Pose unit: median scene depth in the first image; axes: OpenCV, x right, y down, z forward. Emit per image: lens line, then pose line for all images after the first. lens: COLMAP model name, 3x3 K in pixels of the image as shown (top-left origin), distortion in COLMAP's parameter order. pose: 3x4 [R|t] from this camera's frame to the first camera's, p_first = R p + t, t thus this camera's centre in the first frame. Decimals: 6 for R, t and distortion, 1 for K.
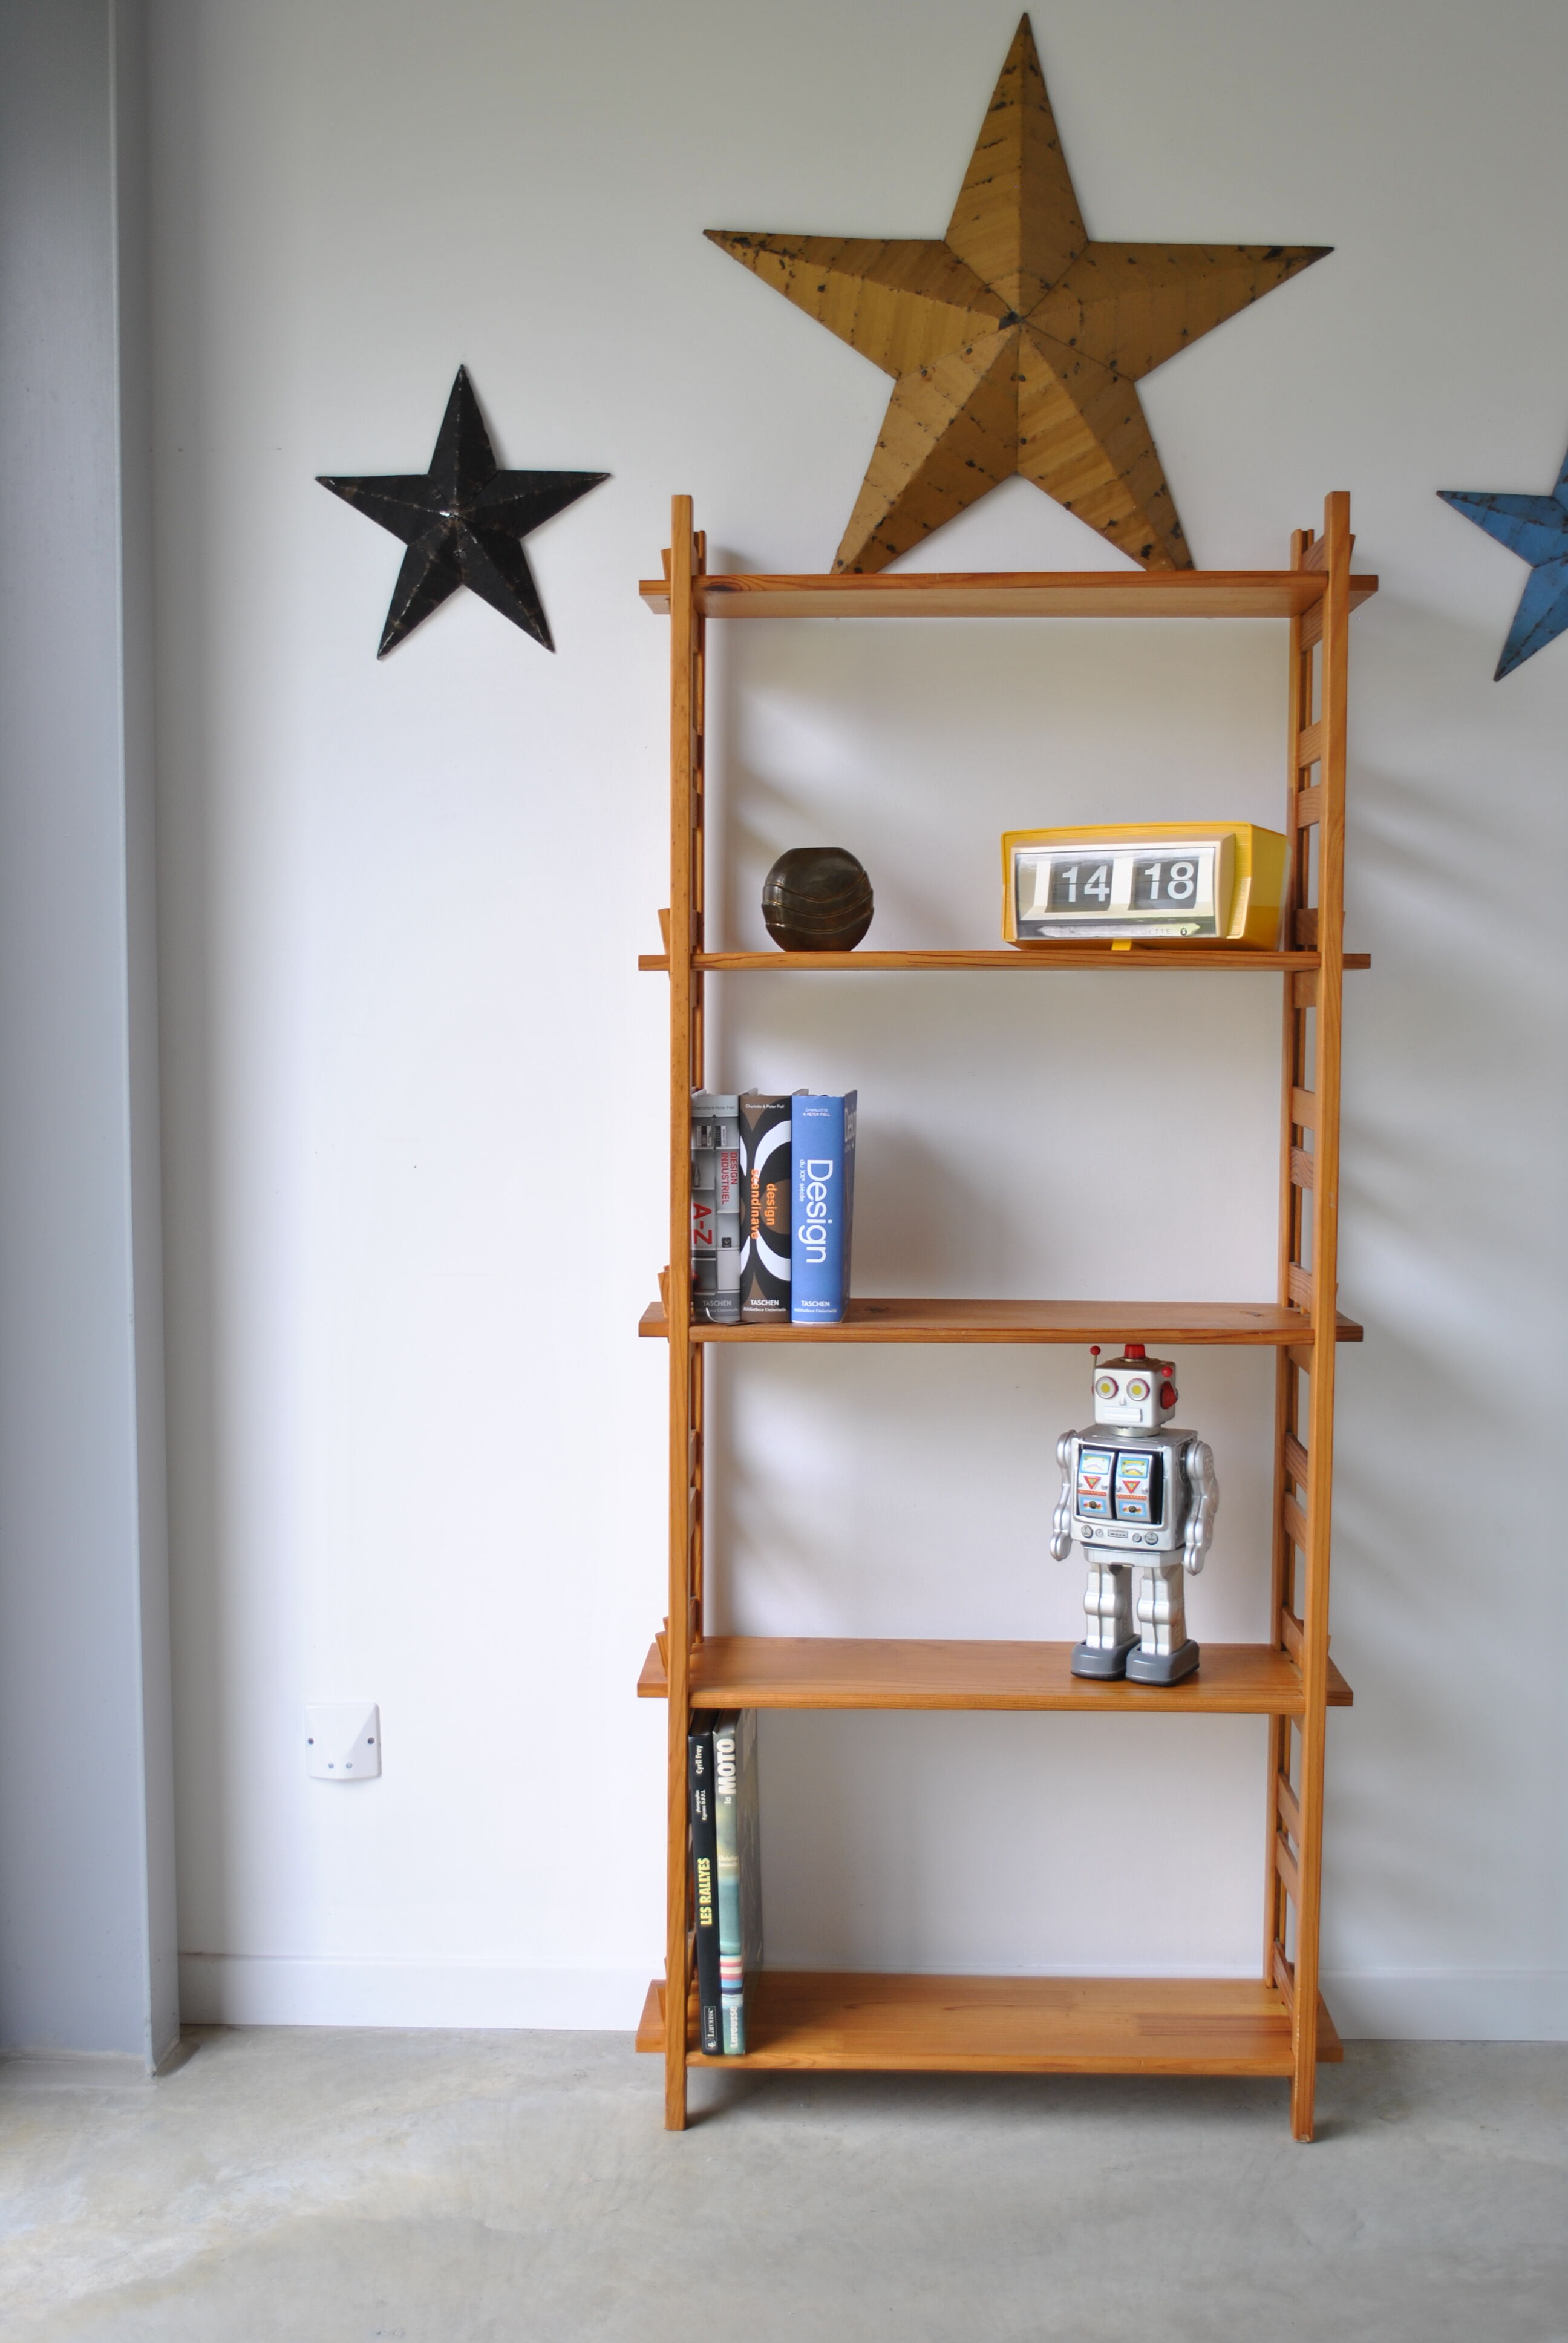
lens RADIAL K [[2628.1, 0, 784.0], [0, 2628.1, 1171.5], [0, 0, 1]] dist [-0.059865, 0.038516]
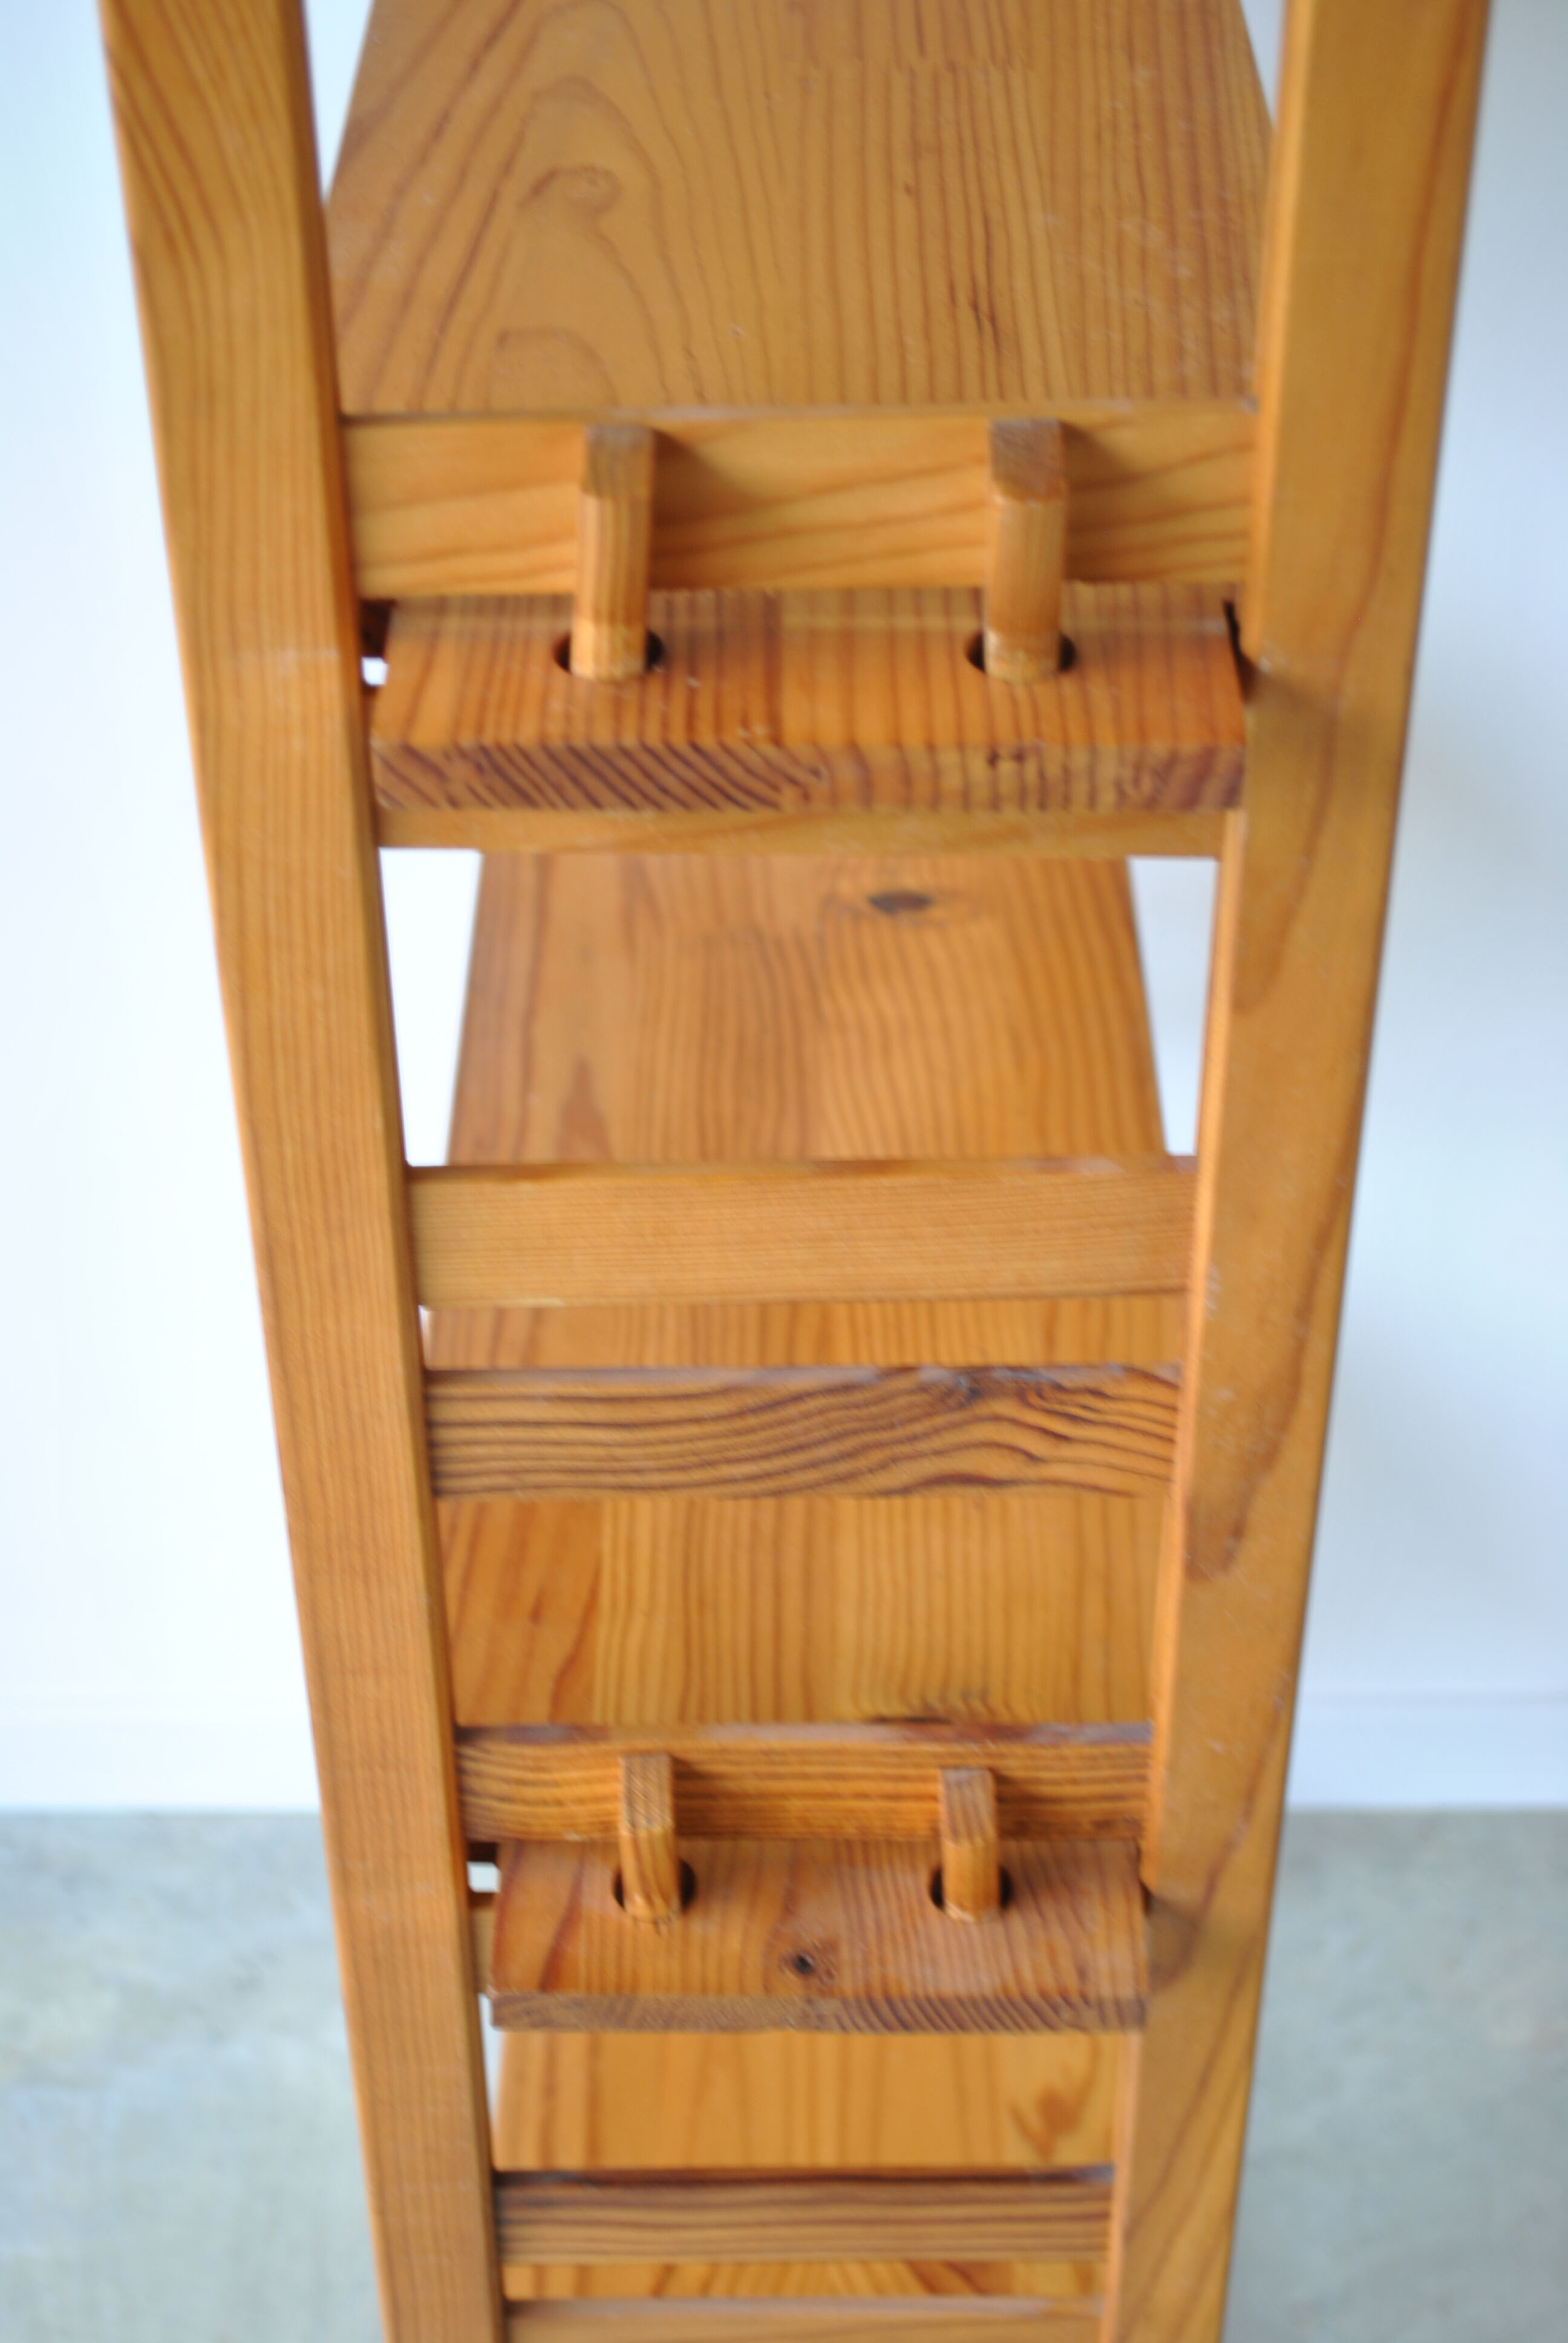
lens RADIAL K [[3717.5, 0, 784.0], [0, 3717.5, 1171.5], [0, 0, 1]] dist [-0.023616, -0.049931]
pose [[0.999597, -0.028025, 0.004594, 0.027732], [0.020755, 0.831339, 0.555379, -0.184799], [-0.019384, -0.555059, 0.831585, 0.519340]]
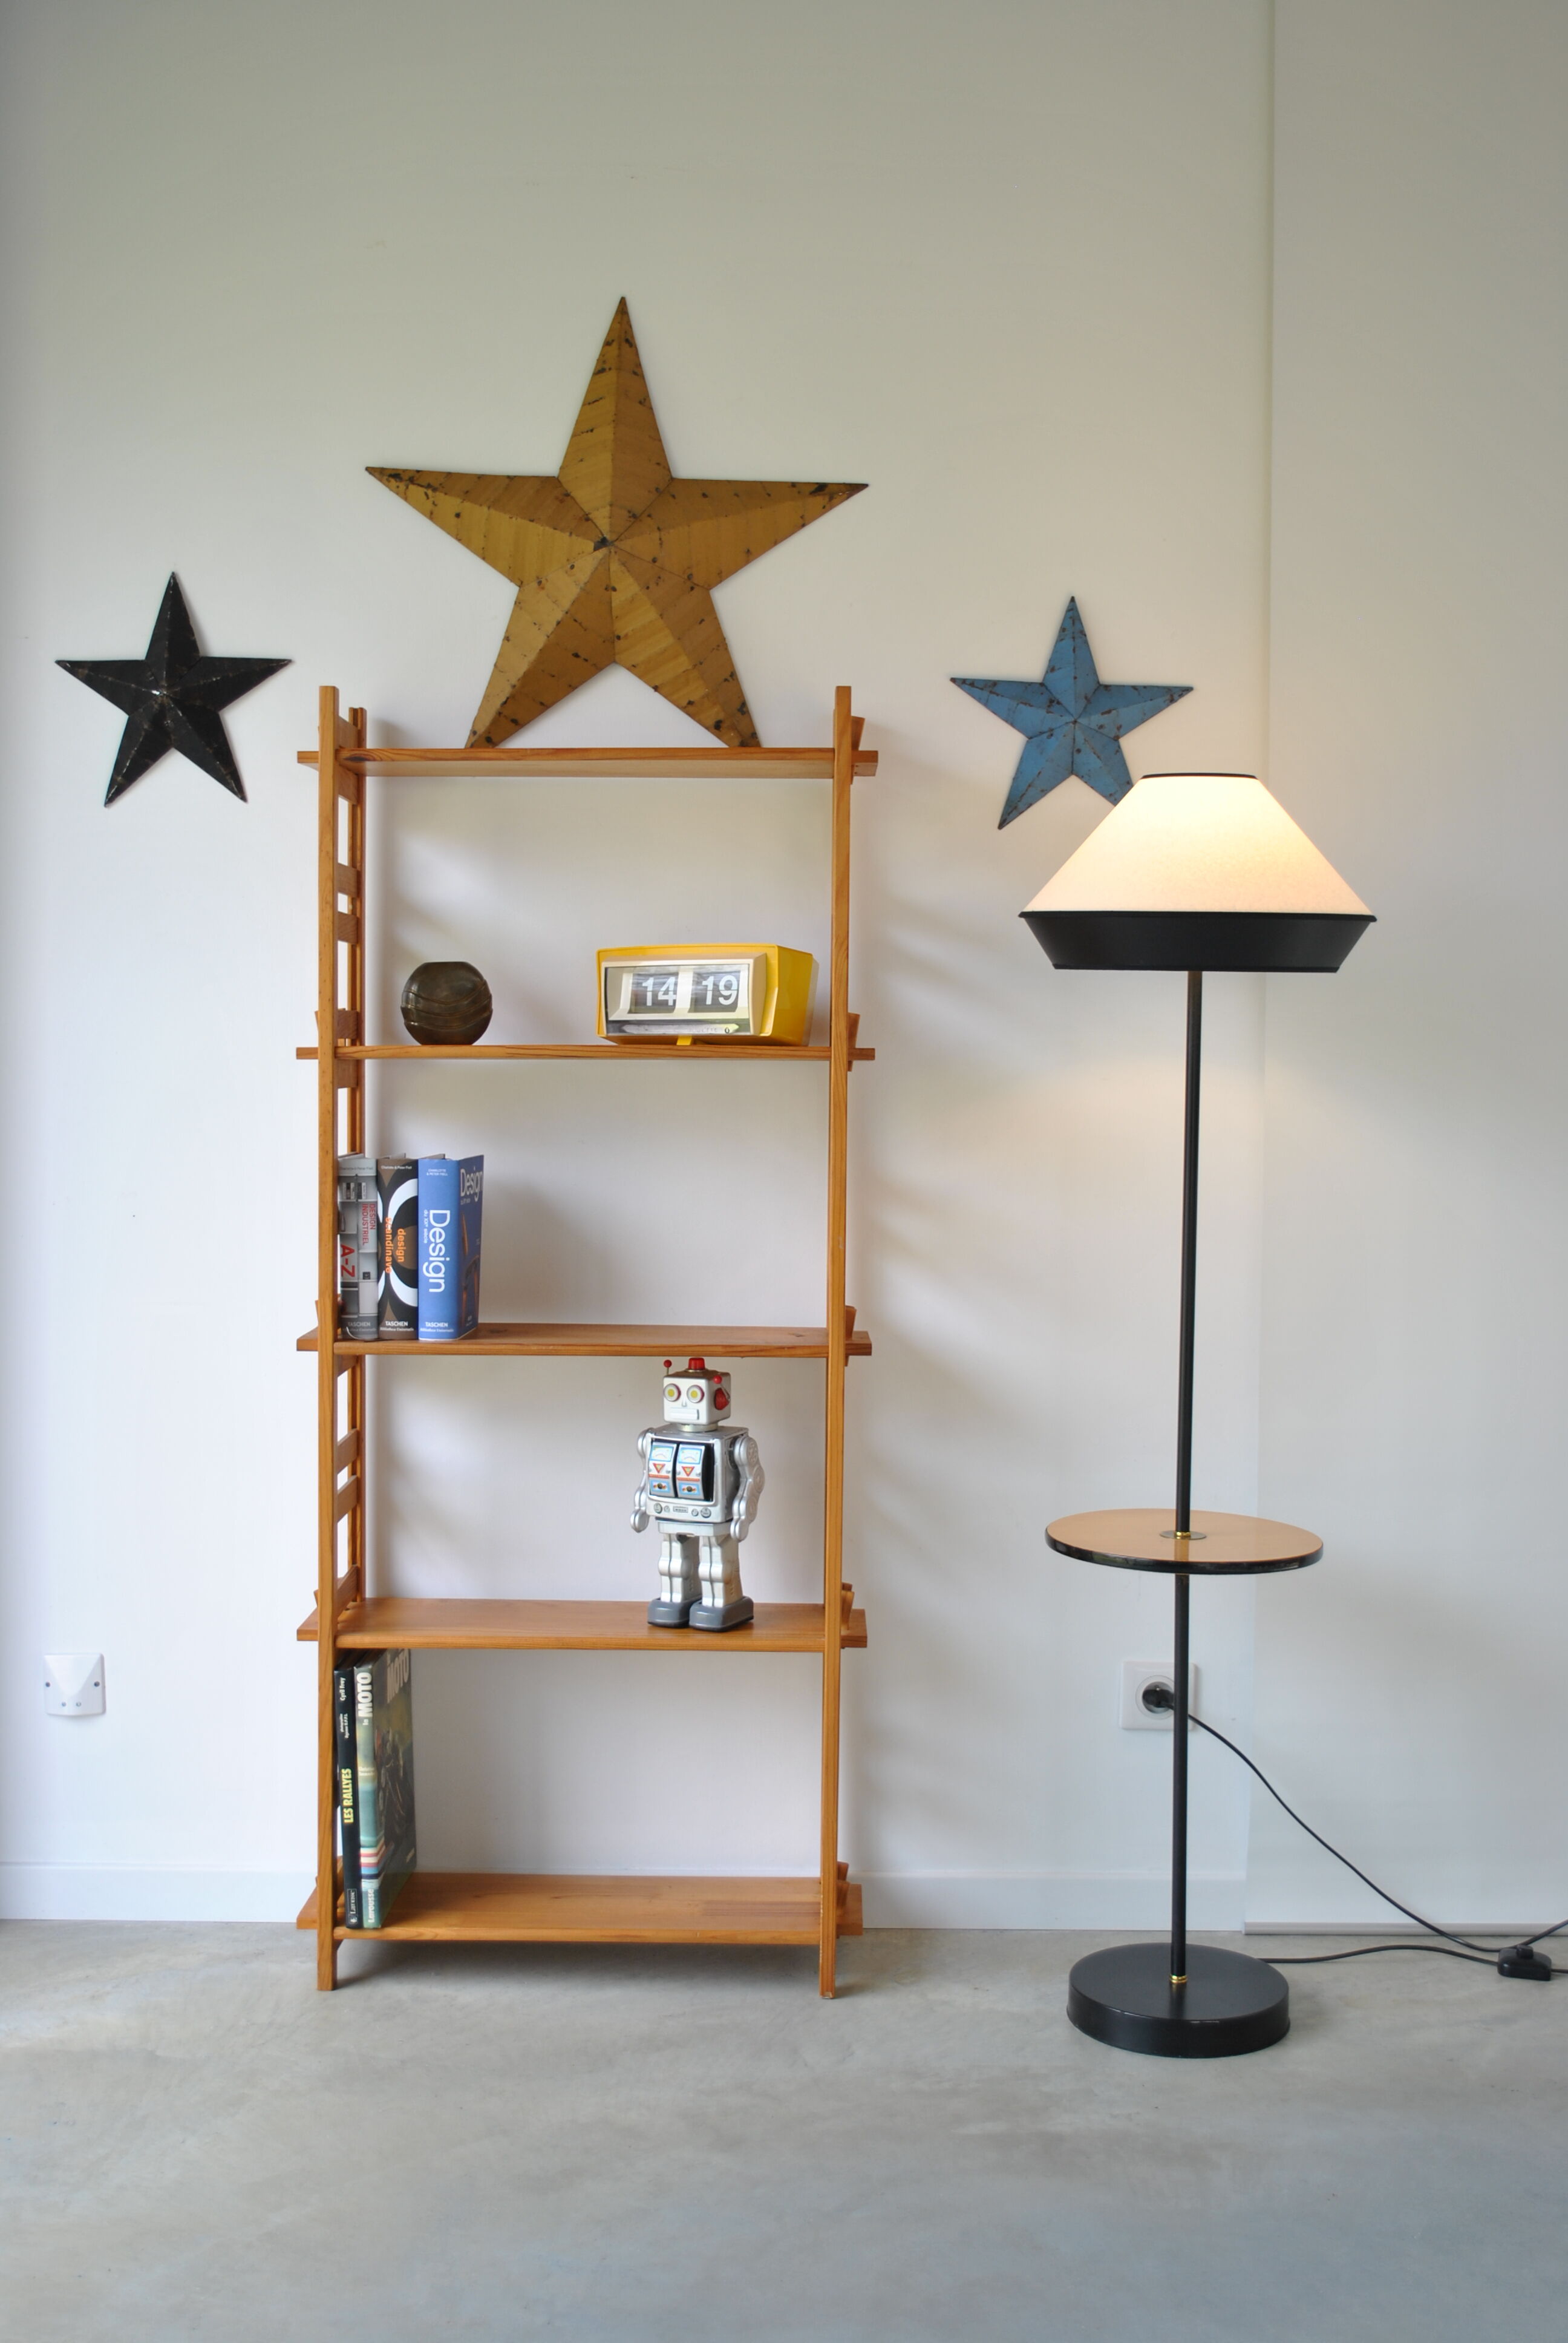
lens RADIAL K [[2576.0, 0, 774.1], [0, 2576.0, 1170.6], [0, 0, 1]] dist [-0.056666, 0.020745]
pose [[0.999609, 0.003062, 0.027791, 0.137373], [-0.002364, 0.999681, -0.025133, 0.007131], [-0.027859, 0.025057, 0.999298, -0.234006]]
